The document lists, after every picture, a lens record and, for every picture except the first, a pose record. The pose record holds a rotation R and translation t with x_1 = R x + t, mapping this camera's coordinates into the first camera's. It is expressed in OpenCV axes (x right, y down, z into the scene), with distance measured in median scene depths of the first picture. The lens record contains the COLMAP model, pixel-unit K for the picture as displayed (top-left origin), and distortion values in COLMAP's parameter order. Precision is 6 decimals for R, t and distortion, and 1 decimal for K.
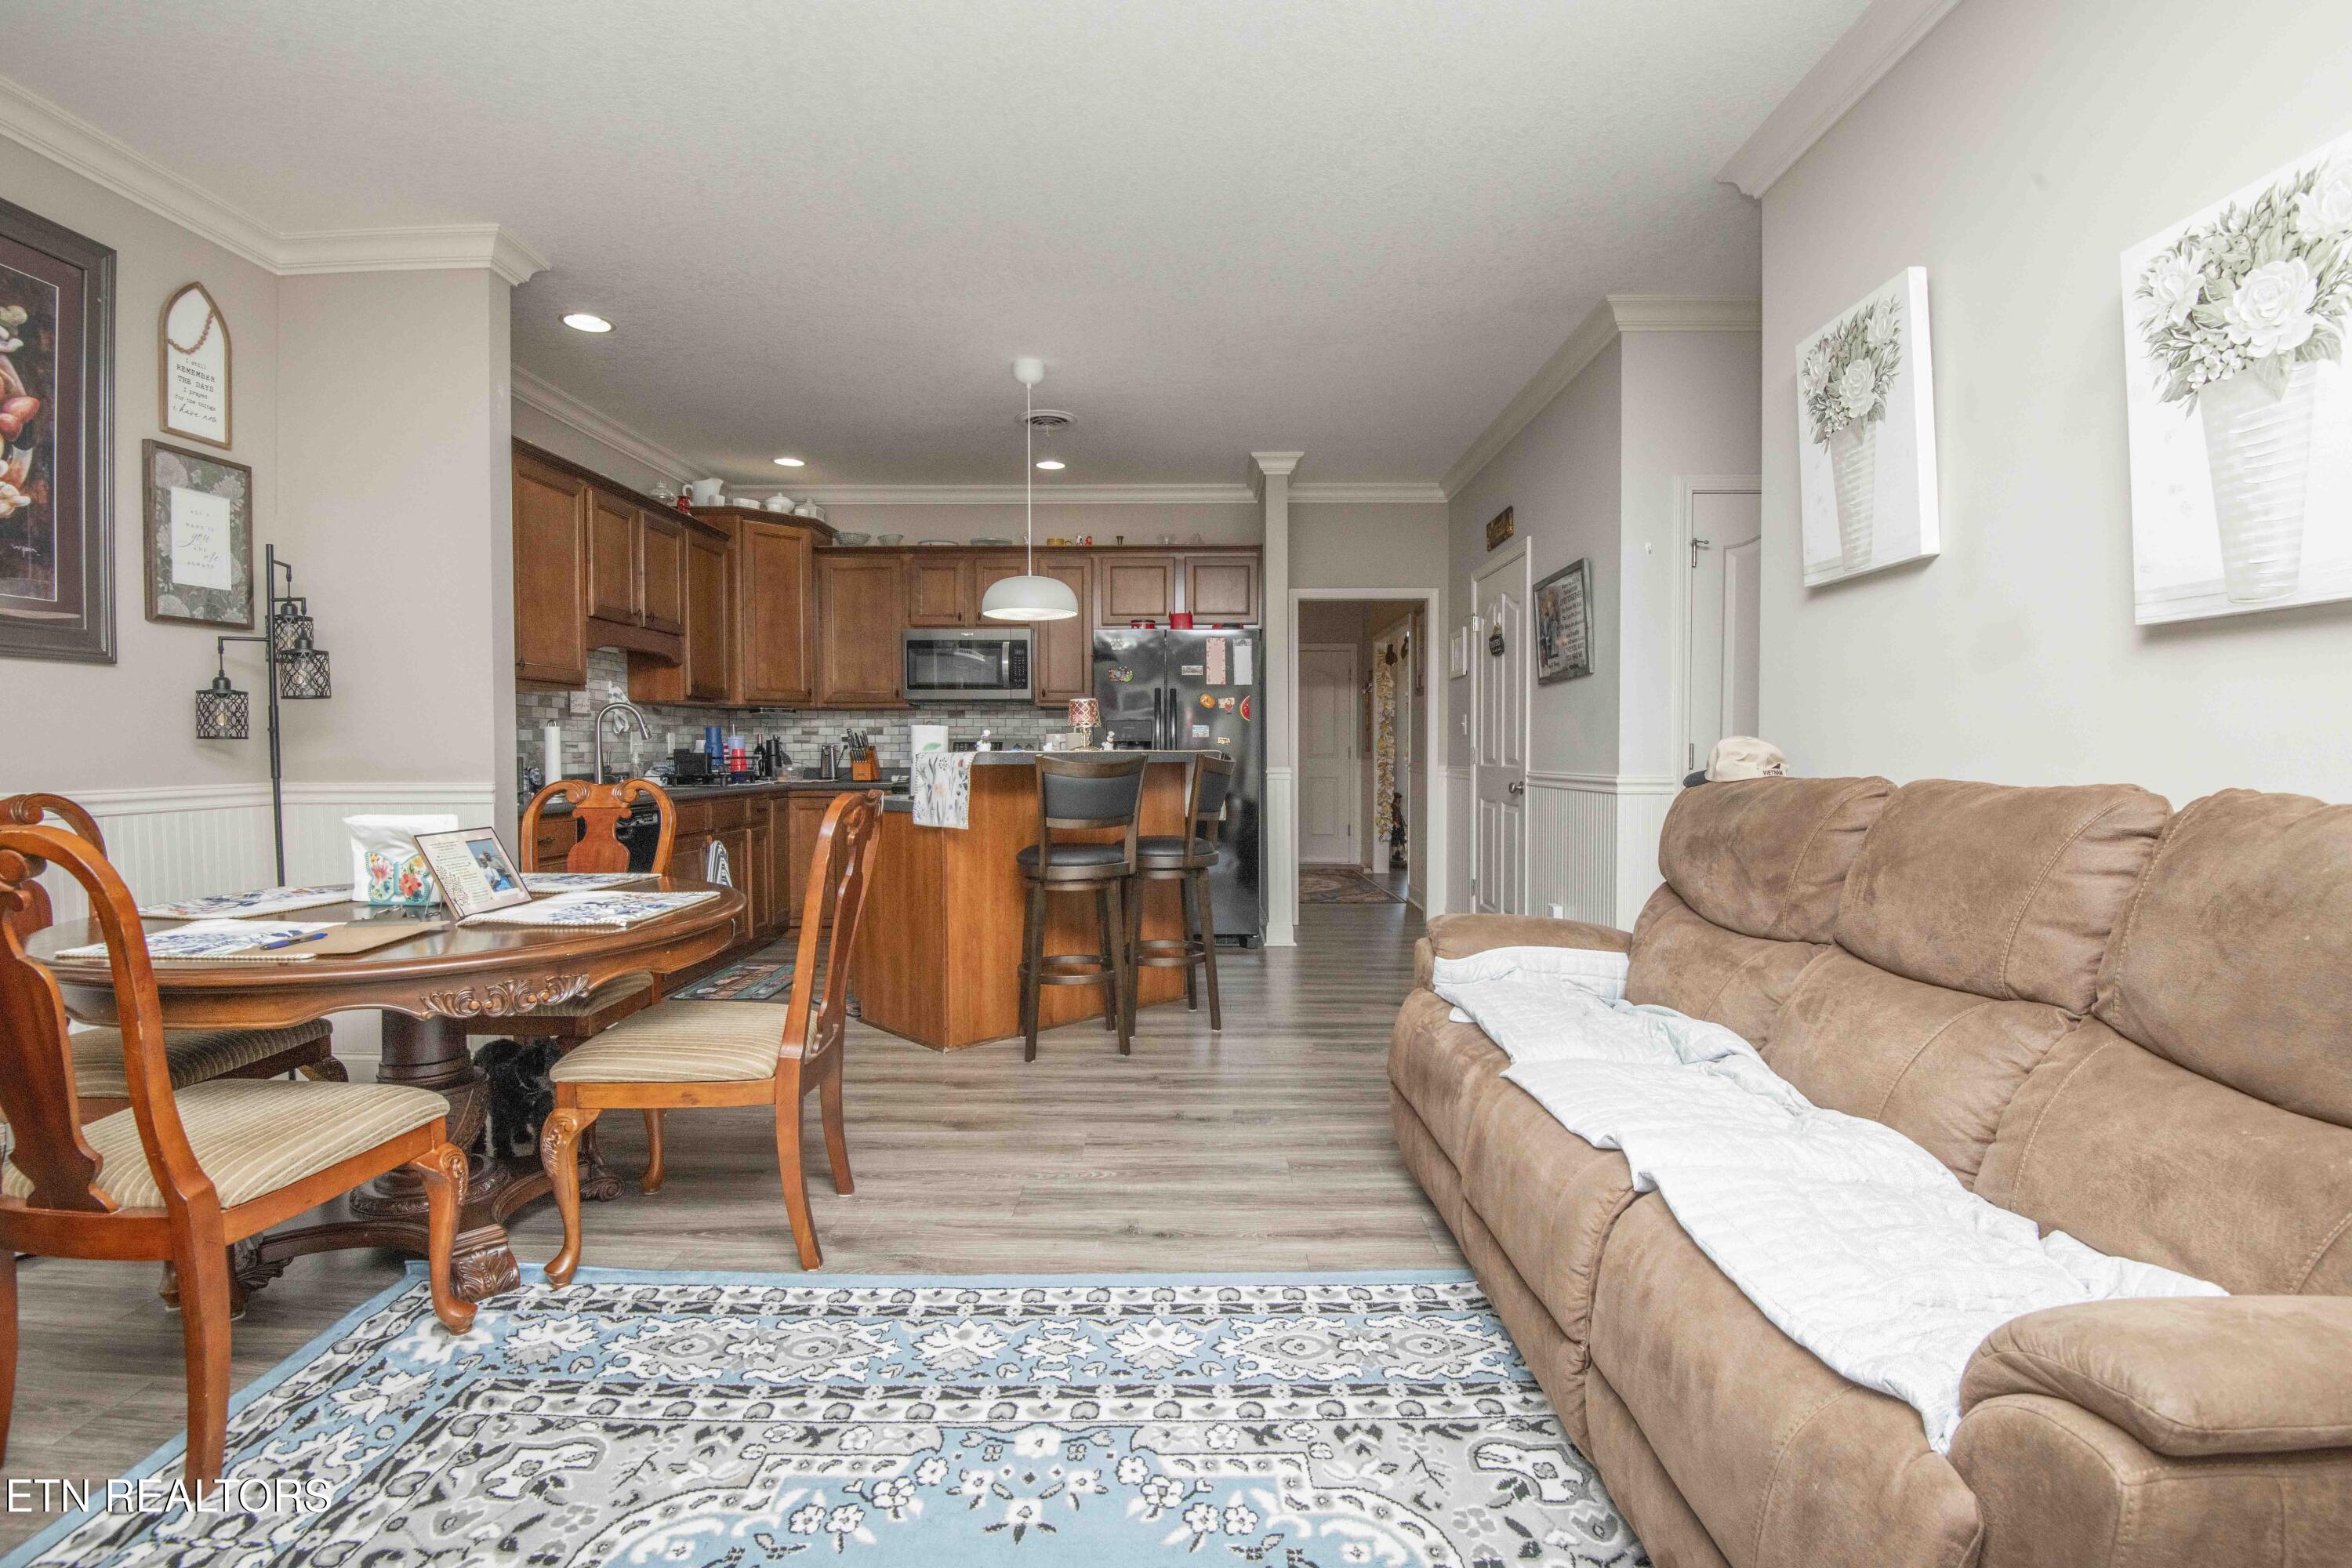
lens RADIAL K [[1085.4, 0, 1188.2], [0, 1085.4, 786.0], [0, 0, 1]] dist [-0.001107, -0.023186]
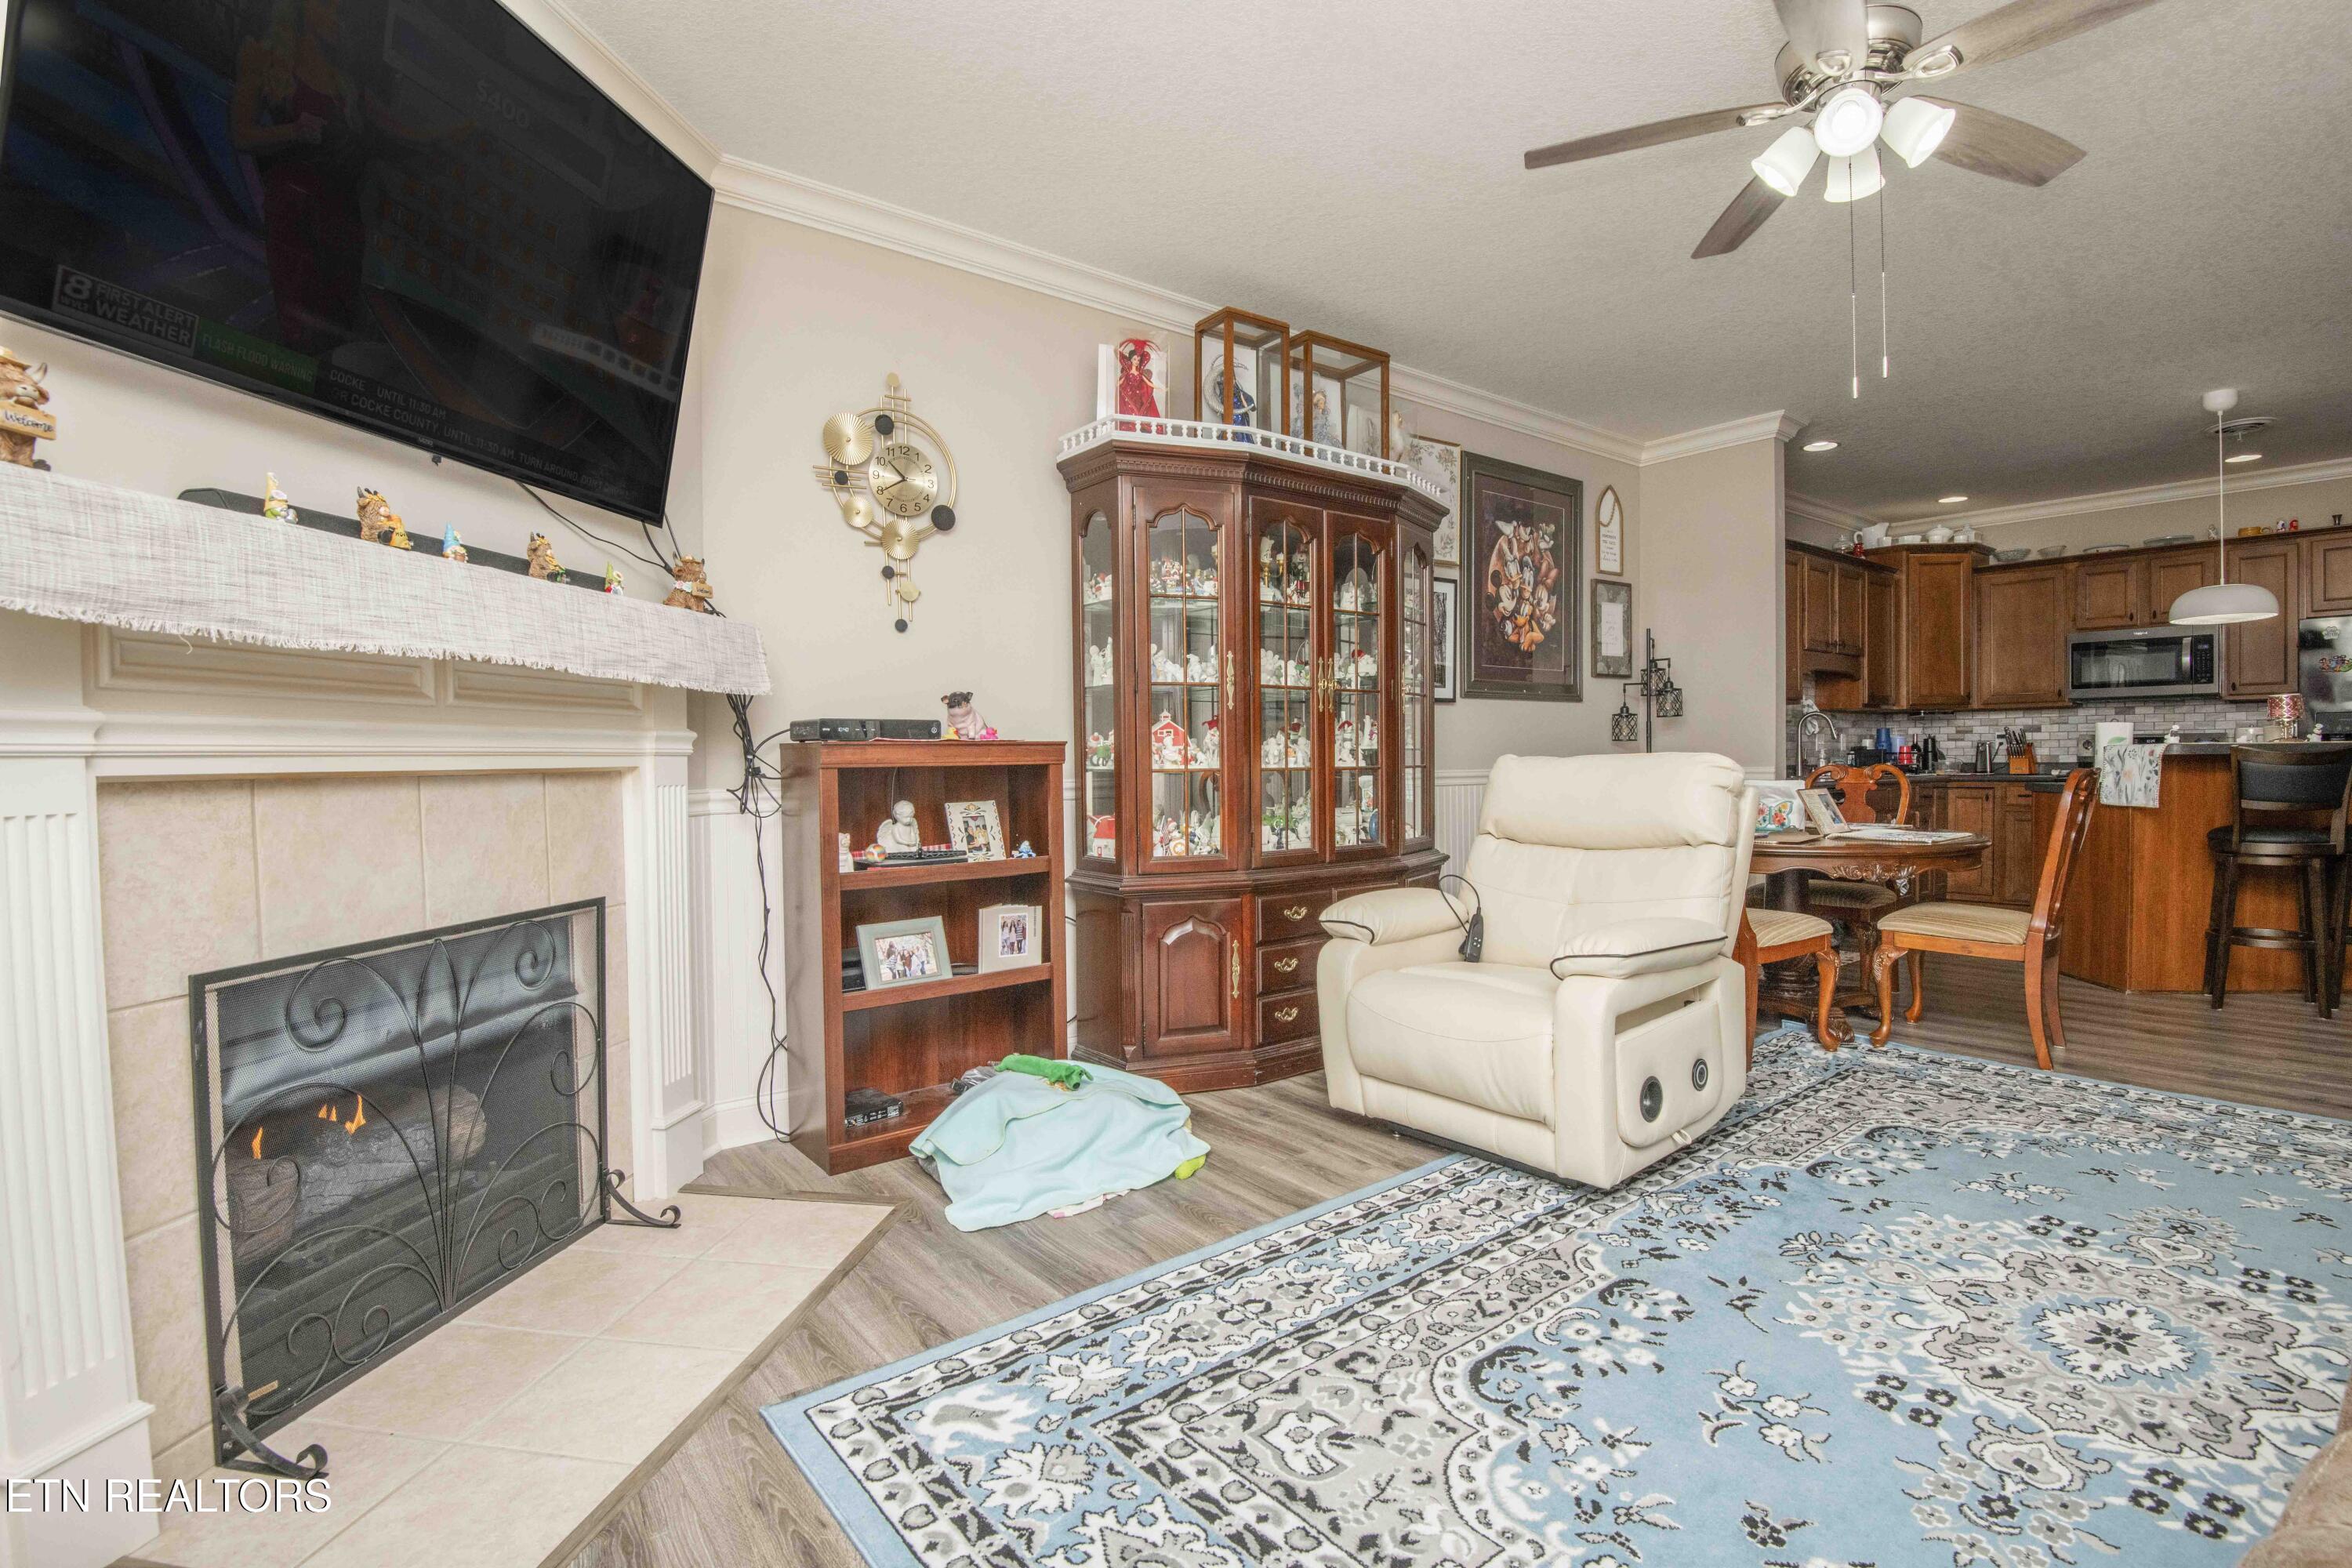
lens RADIAL K [[1090.3, 0, 1186.3], [0, 1090.3, 780.1], [0, 0, 1]] dist [-0.001752, -0.028008]
pose [[0.617938, 0.011539, -0.786142, 0.056519], [-0.018856, 0.999822, -0.000146, 0.027289], [0.786000, 0.014913, 0.618046, -0.532037]]
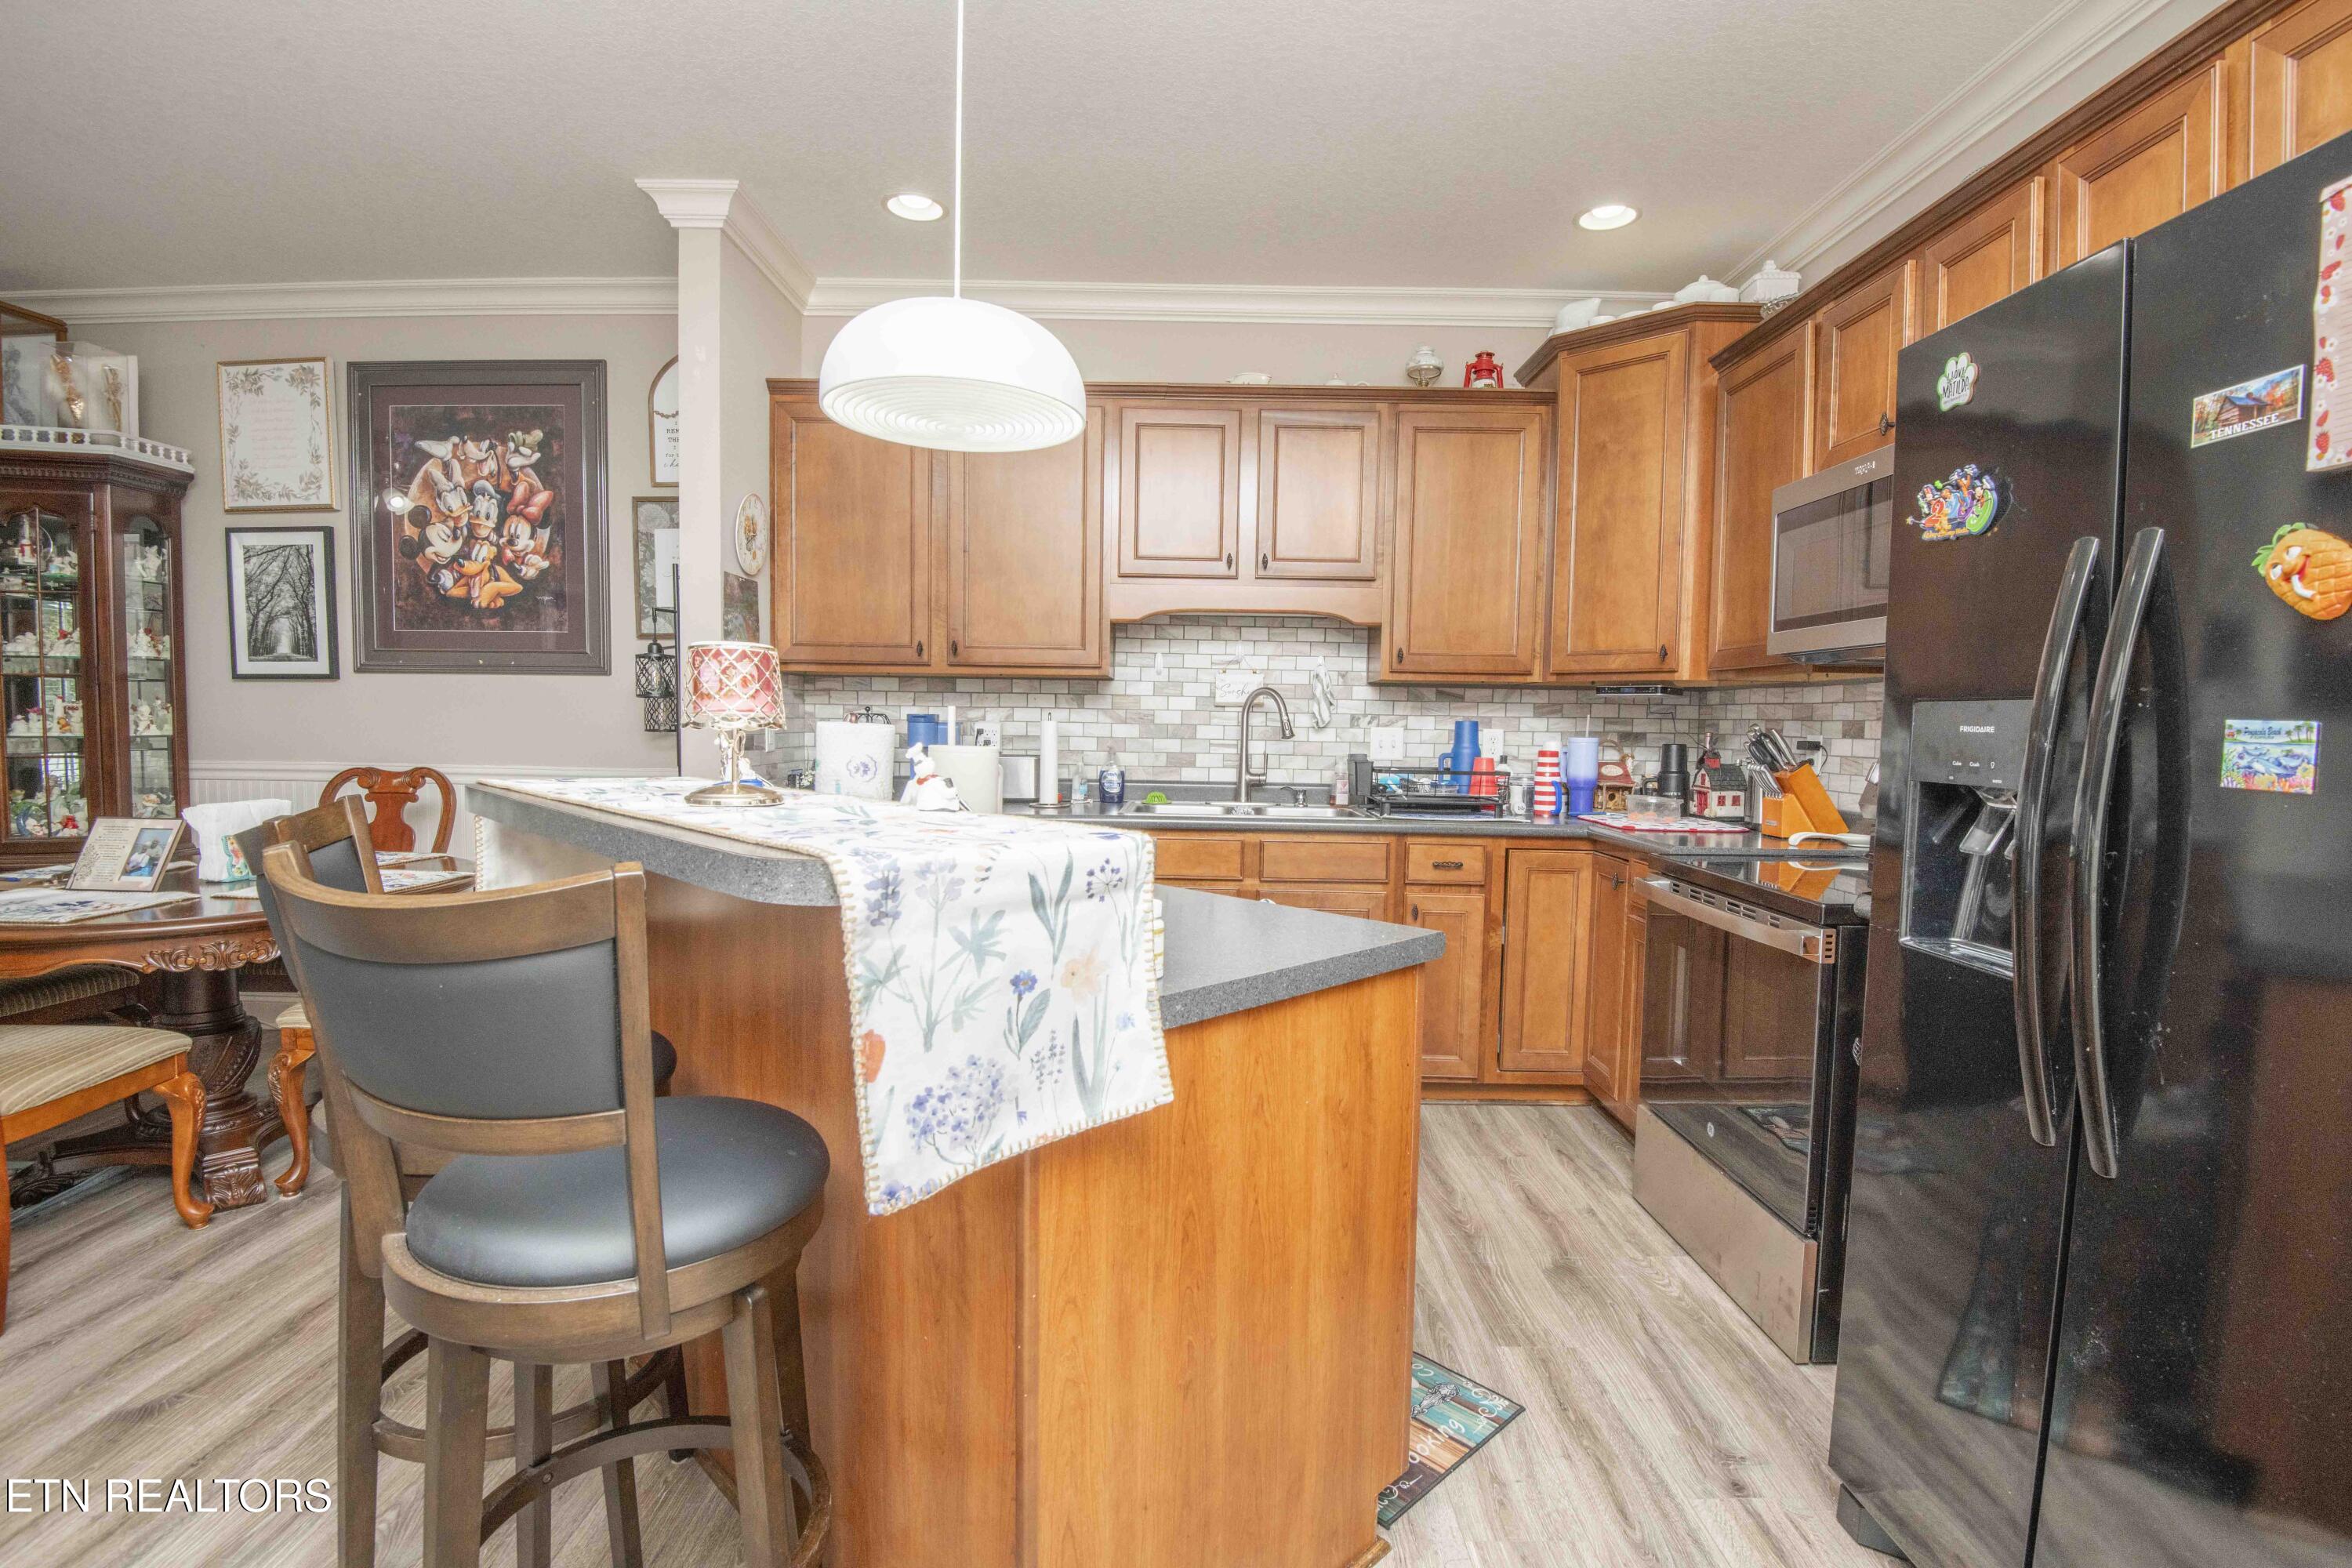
lens RADIAL K [[1090.3, 0, 1186.3], [0, 1090.3, 780.1], [0, 0, 1]] dist [-0.001752, -0.028008]
pose [[0.009821, 0.060239, -0.998136, 0.265123], [-0.050991, 0.996915, 0.059664, -0.070629], [0.998651, 0.050310, 0.012862, 1.205825]]
